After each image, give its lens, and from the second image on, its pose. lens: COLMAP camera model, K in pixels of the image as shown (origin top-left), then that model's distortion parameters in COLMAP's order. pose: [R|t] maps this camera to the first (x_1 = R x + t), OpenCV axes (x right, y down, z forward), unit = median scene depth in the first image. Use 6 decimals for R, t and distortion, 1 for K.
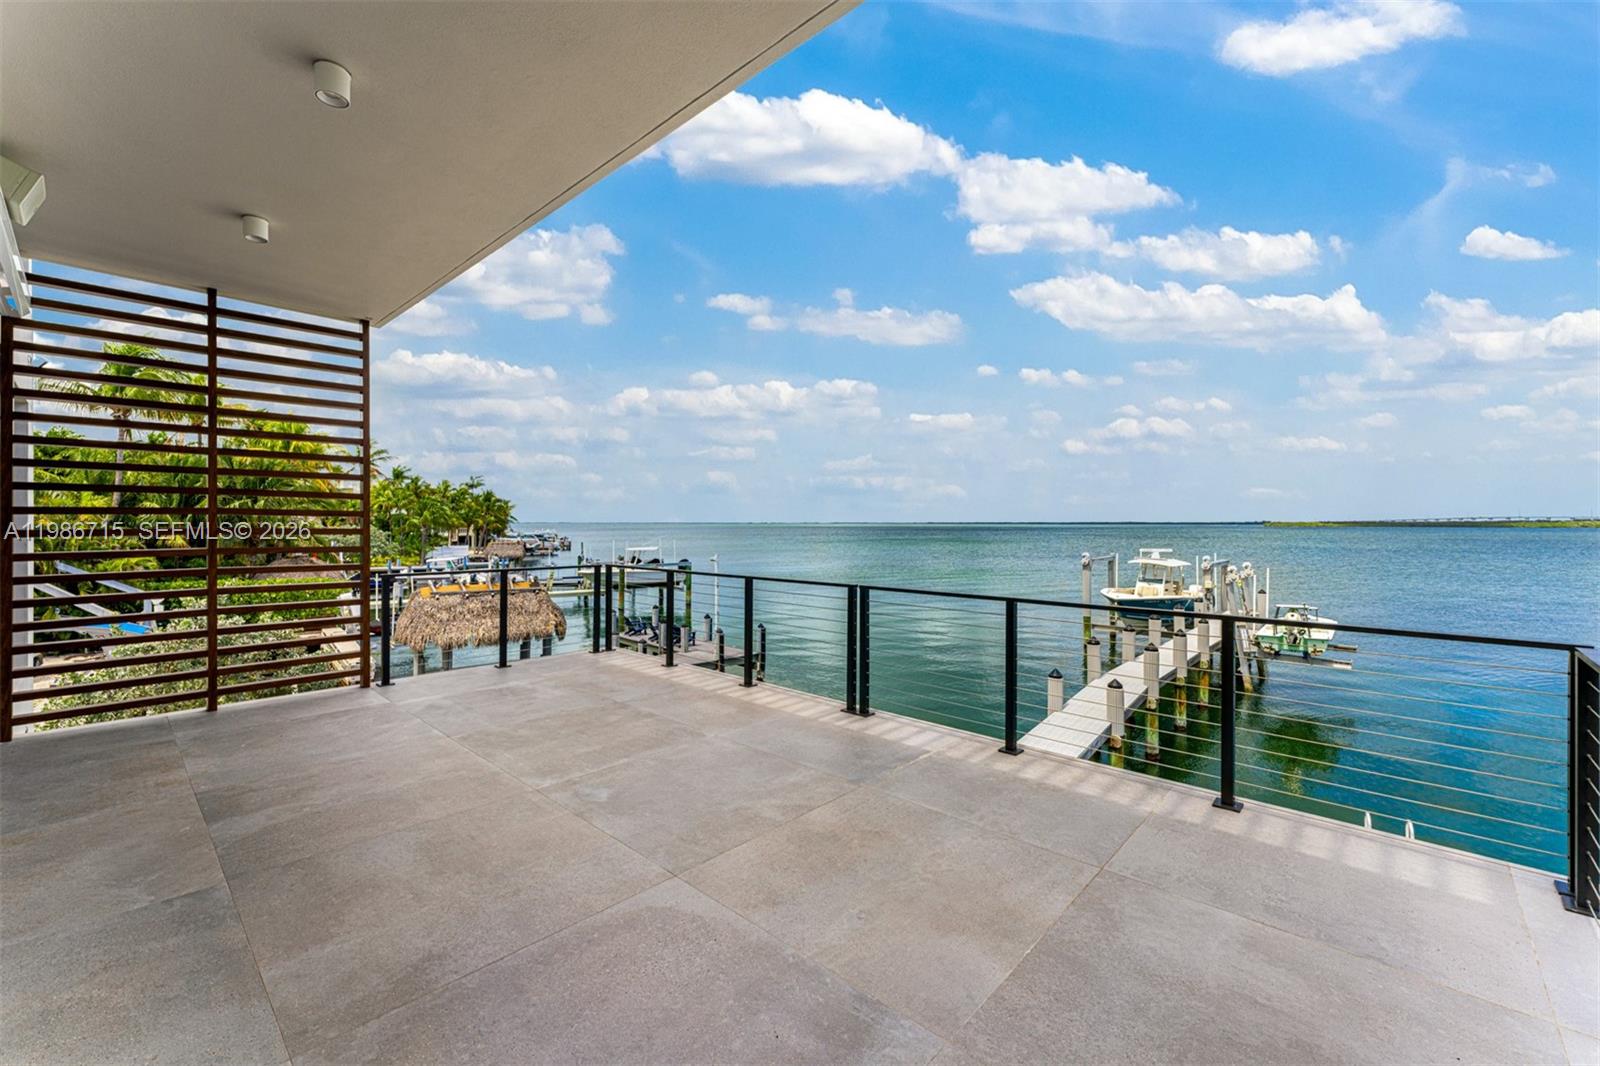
lens RADIAL K [[649.6, 0, 783.5], [0, 649.6, 523.9], [0, 0, 1]] dist [0.001411, 0.000631]
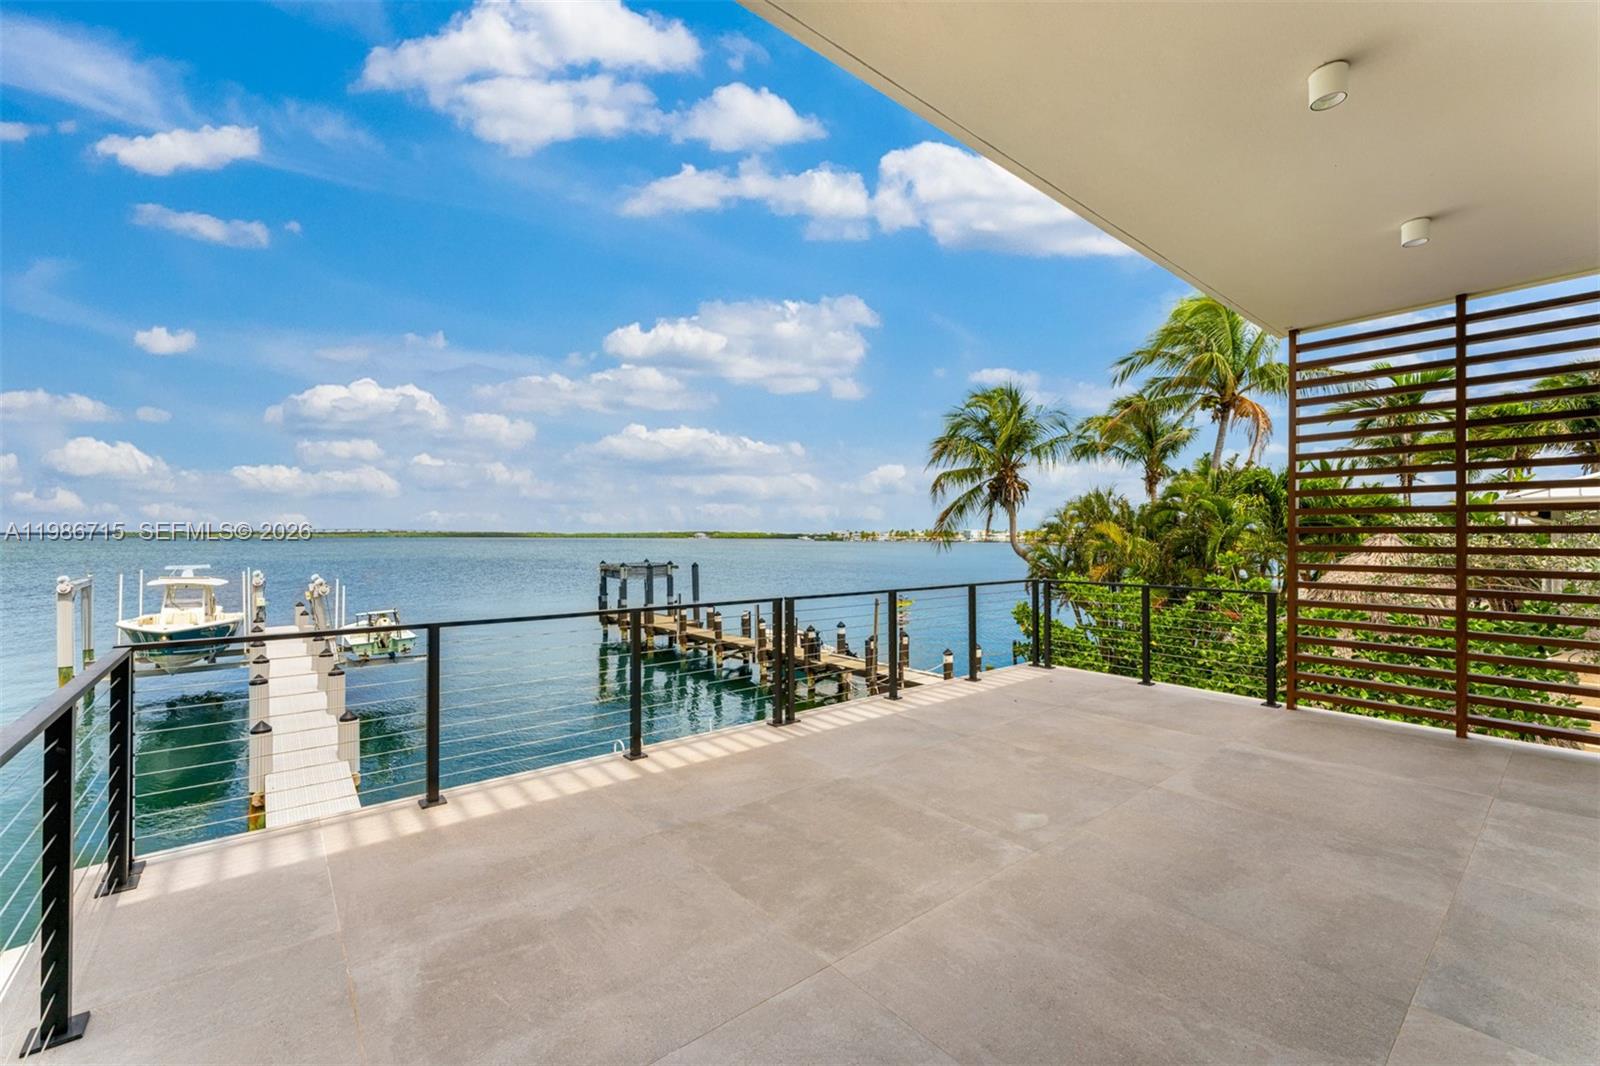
lens RADIAL K [[652.0, 0, 800.0], [0, 652.0, 533.0], [0, 0, 1]] dist [0.001618, 0.000059]
pose [[0.126784, 0.003578, 0.991924, -0.988680], [-0.001156, 0.999993, -0.003460, -0.003361], [-0.991930, -0.000708, 0.126787, 0.932555]]
